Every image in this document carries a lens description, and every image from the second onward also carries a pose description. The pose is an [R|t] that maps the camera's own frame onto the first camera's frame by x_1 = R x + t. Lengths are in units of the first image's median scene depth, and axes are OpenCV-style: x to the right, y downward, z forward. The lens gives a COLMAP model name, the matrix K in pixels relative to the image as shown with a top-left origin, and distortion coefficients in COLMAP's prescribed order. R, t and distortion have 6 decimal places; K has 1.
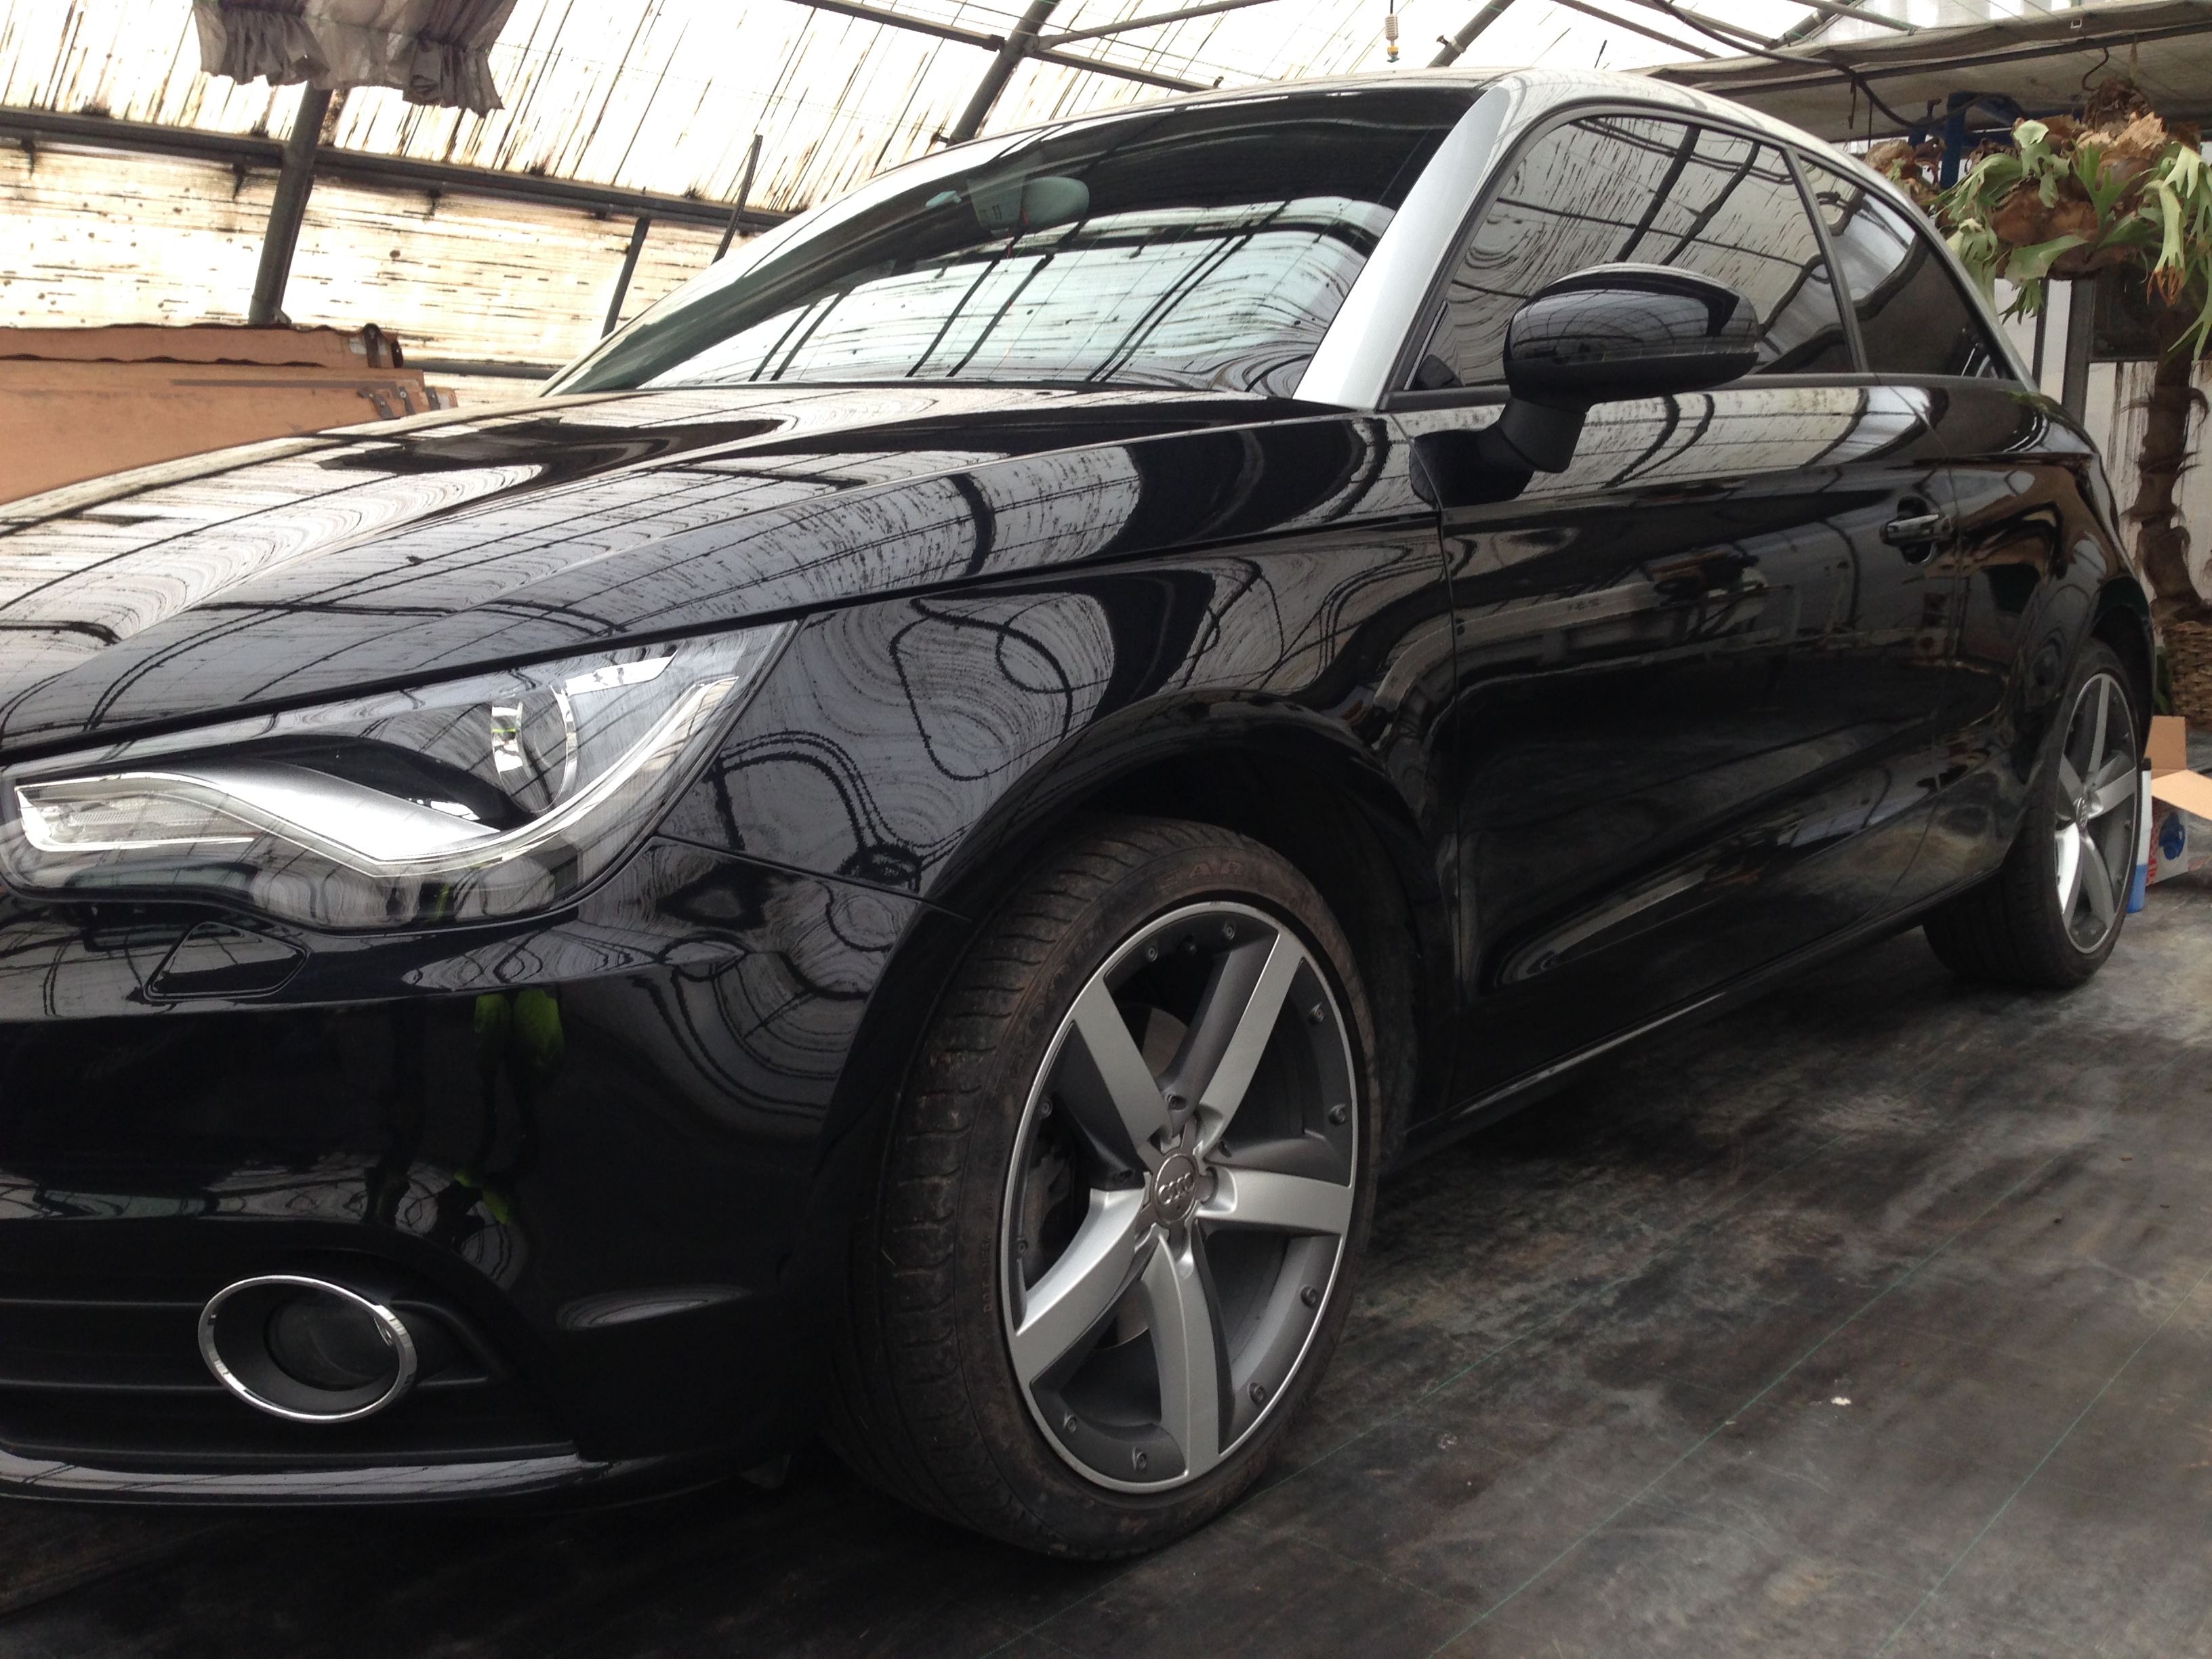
lens RADIAL K [[2048.7, 0, 1114.4], [0, 2048.7, 828.4], [0, 0, 1]] dist [0.171069, -0.310265]
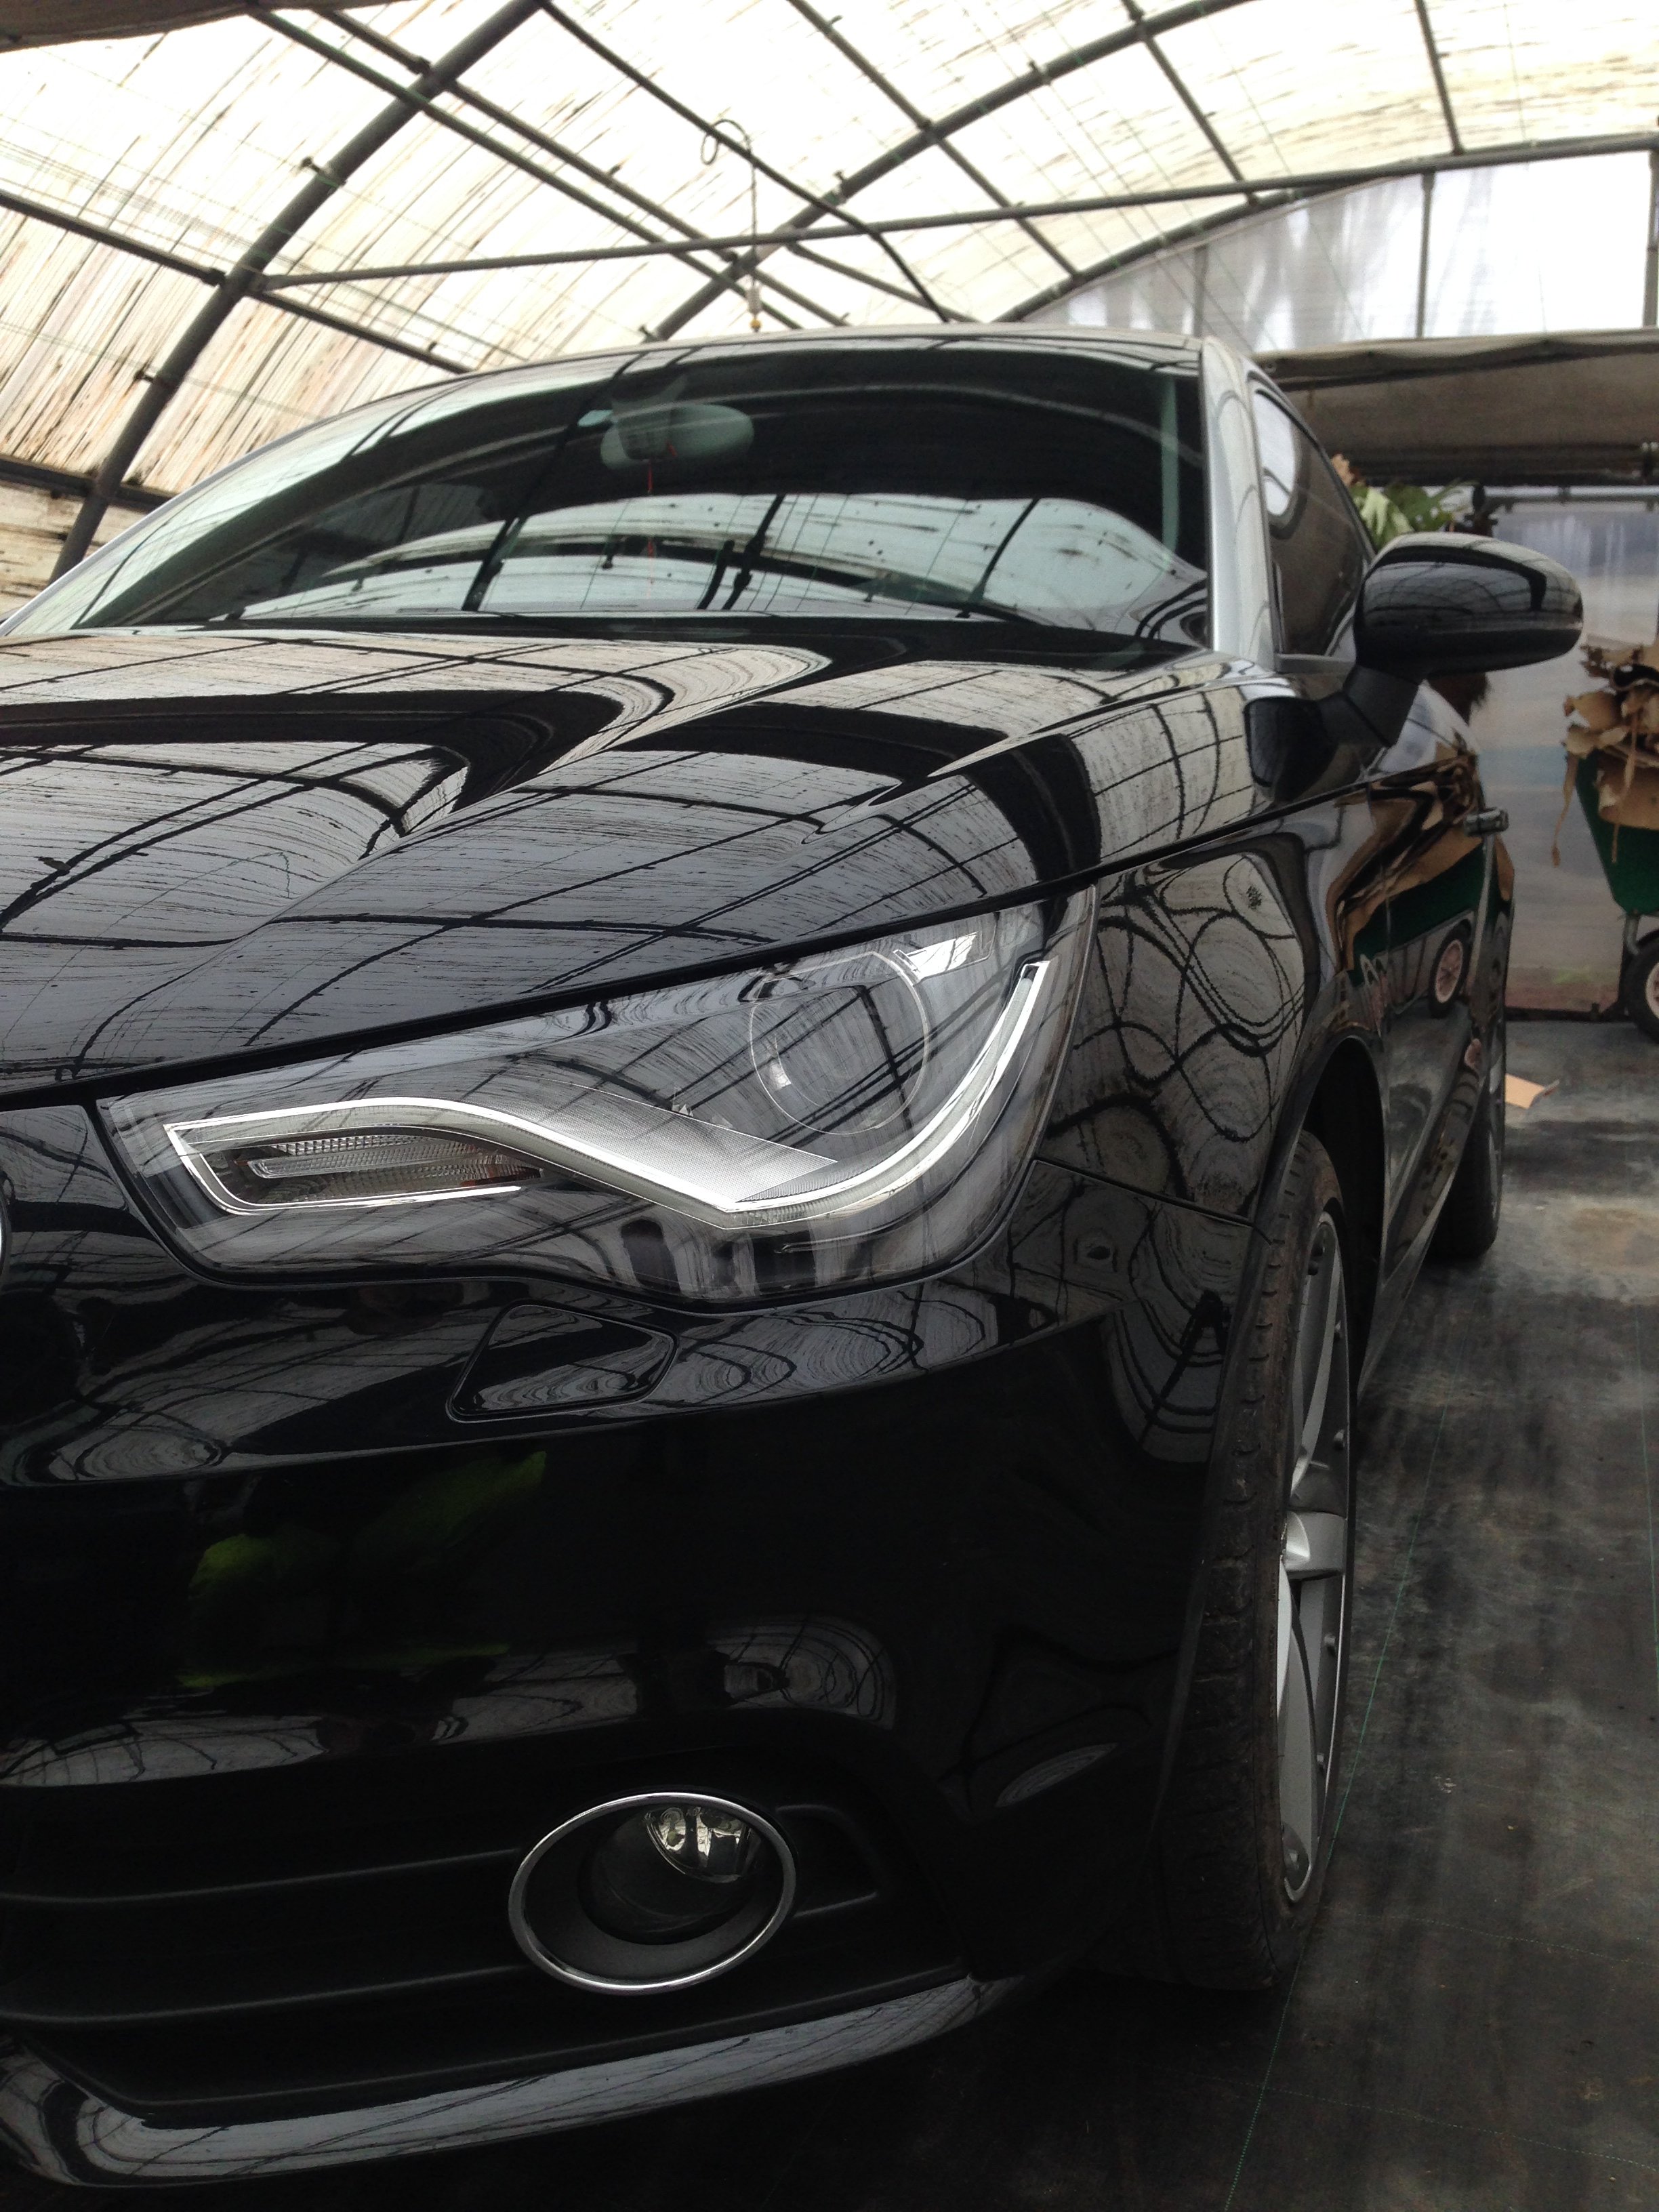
lens RADIAL K [[2048.7, 0, 839.6], [0, 2048.7, 1109.8], [0, 0, 1]] dist [0.171069, -0.310265]
pose [[0.938995, -0.031753, 0.342463, -0.133075], [0.036104, 0.999328, -0.006336, -0.002907], [-0.342032, 0.018314, 0.939510, 0.070533]]
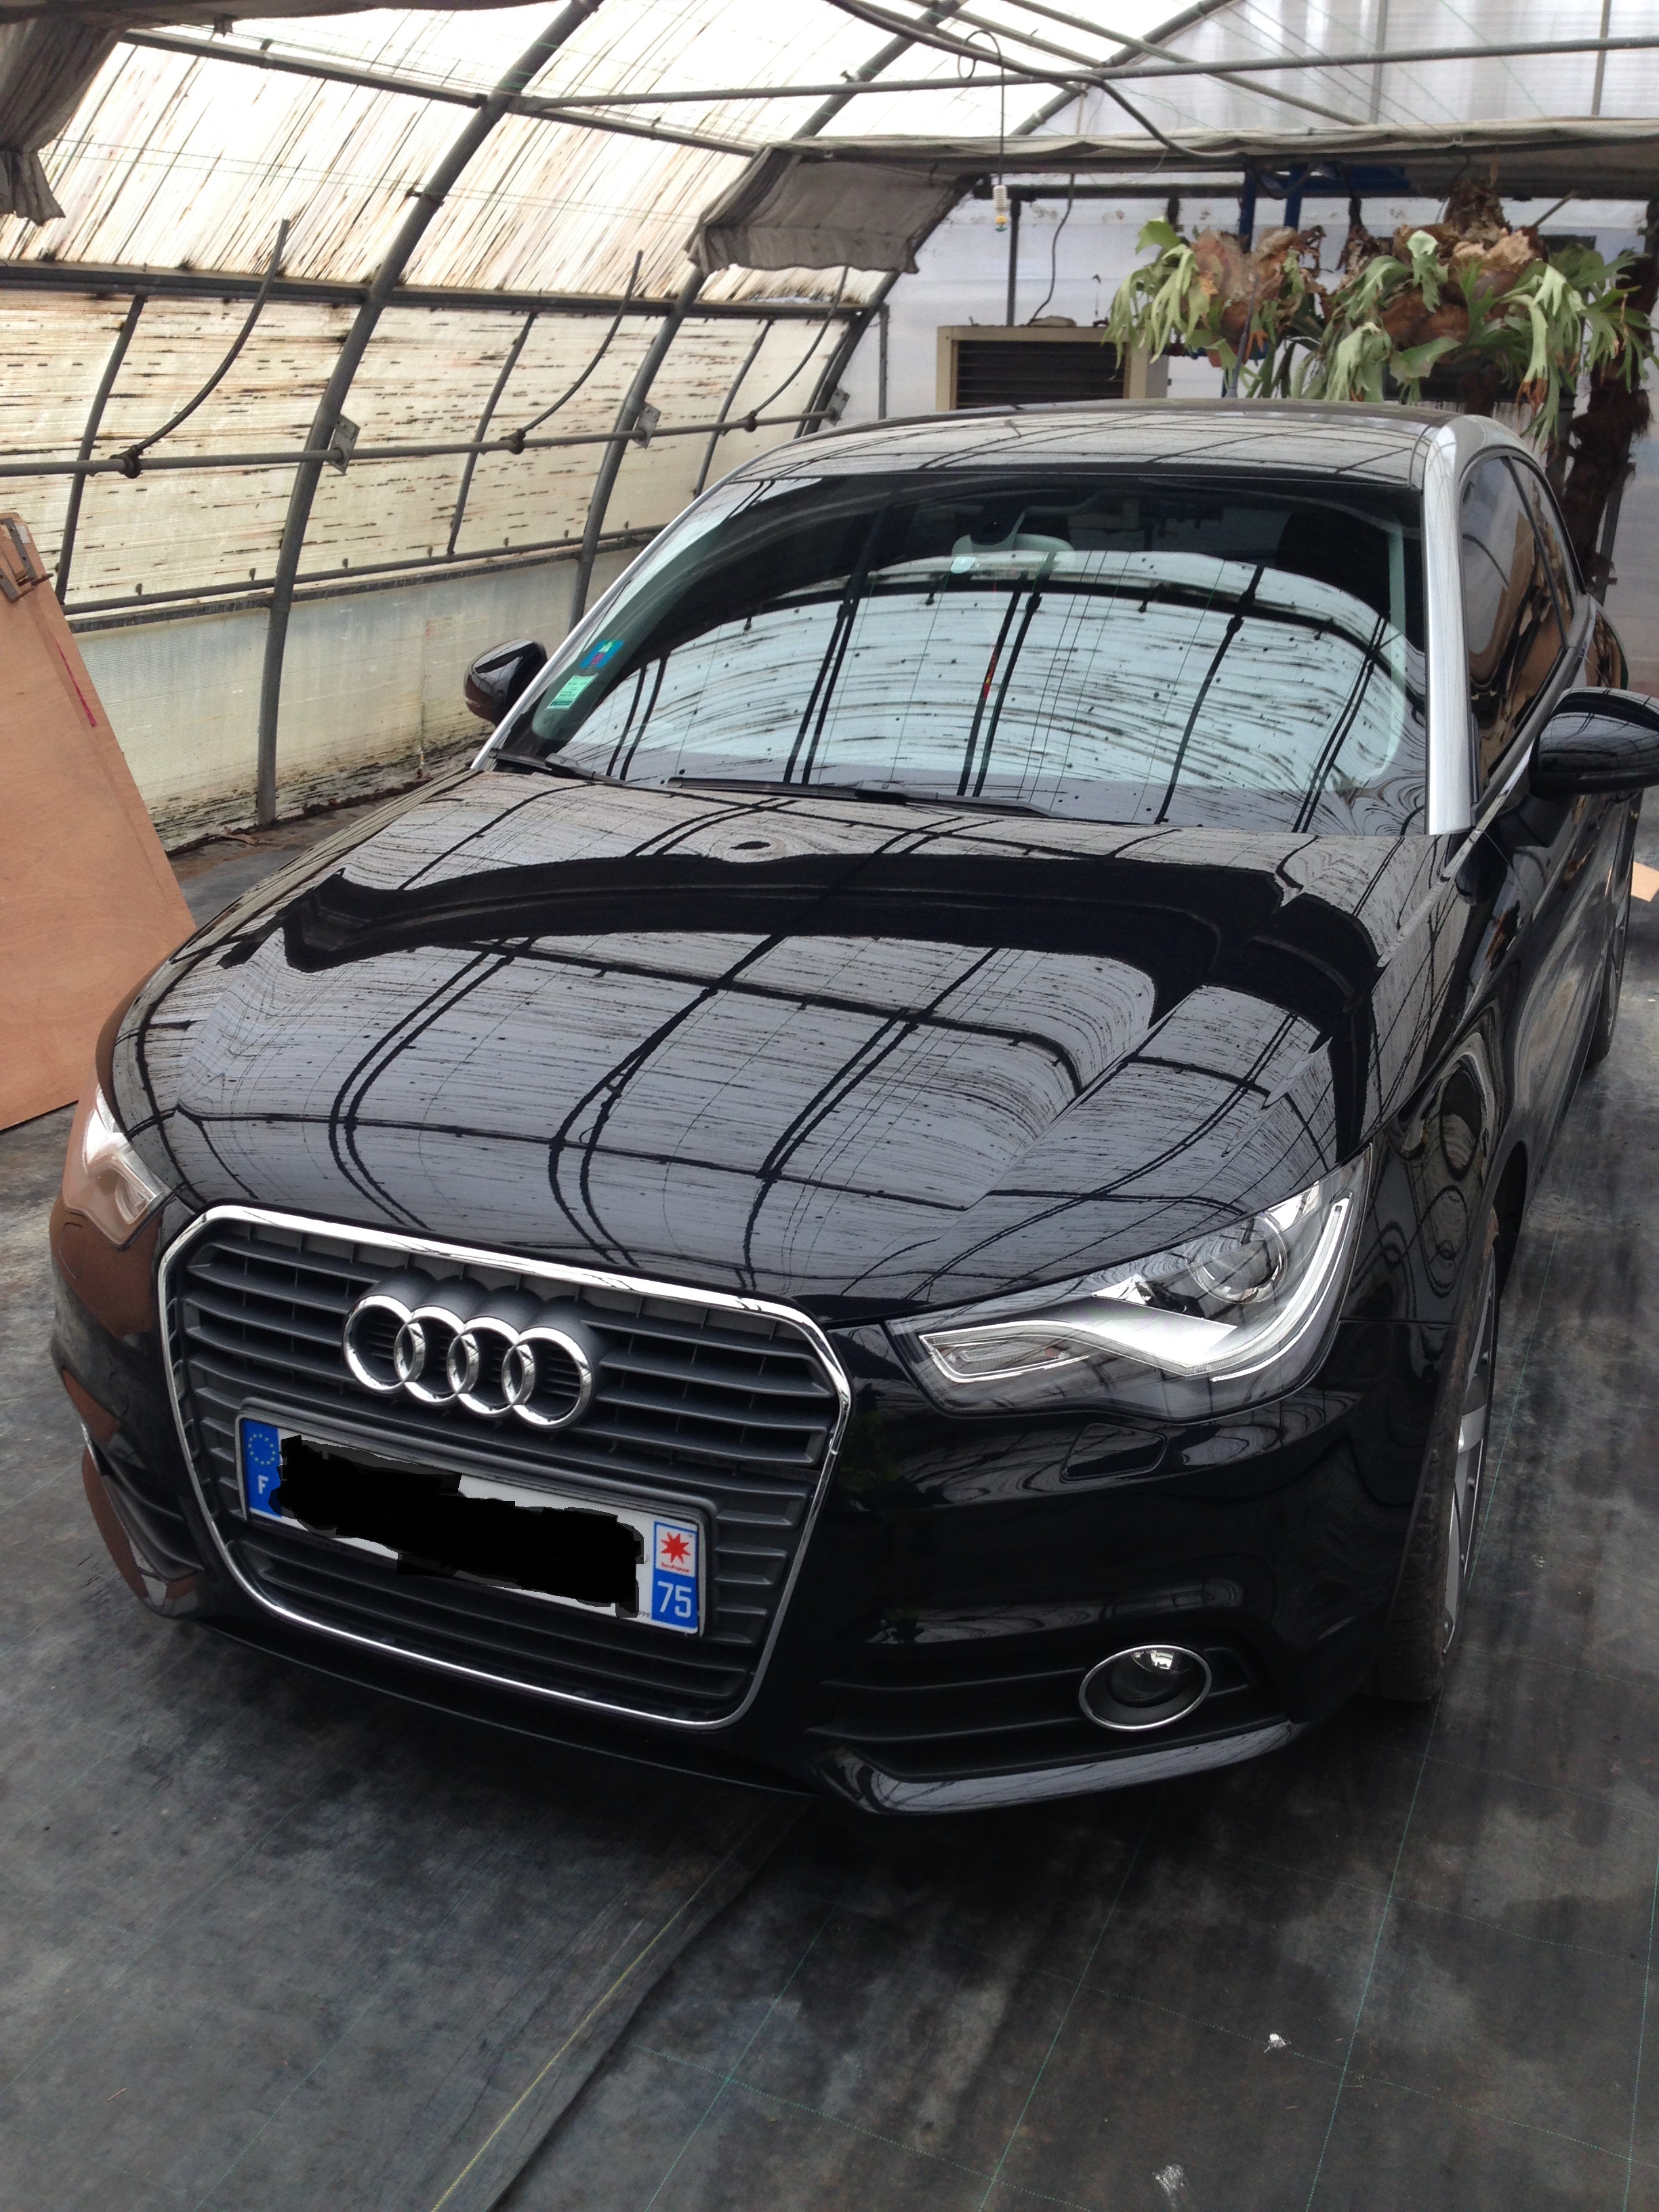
lens RADIAL K [[2048.7, 0, 839.6], [0, 2048.7, 1109.8], [0, 0, 1]] dist [0.171069, -0.310265]
pose [[0.955352, -0.090067, 0.281409, -0.227808], [0.035556, 0.980531, 0.193118, -0.103451], [-0.293324, -0.174490, 0.939954, -0.056723]]
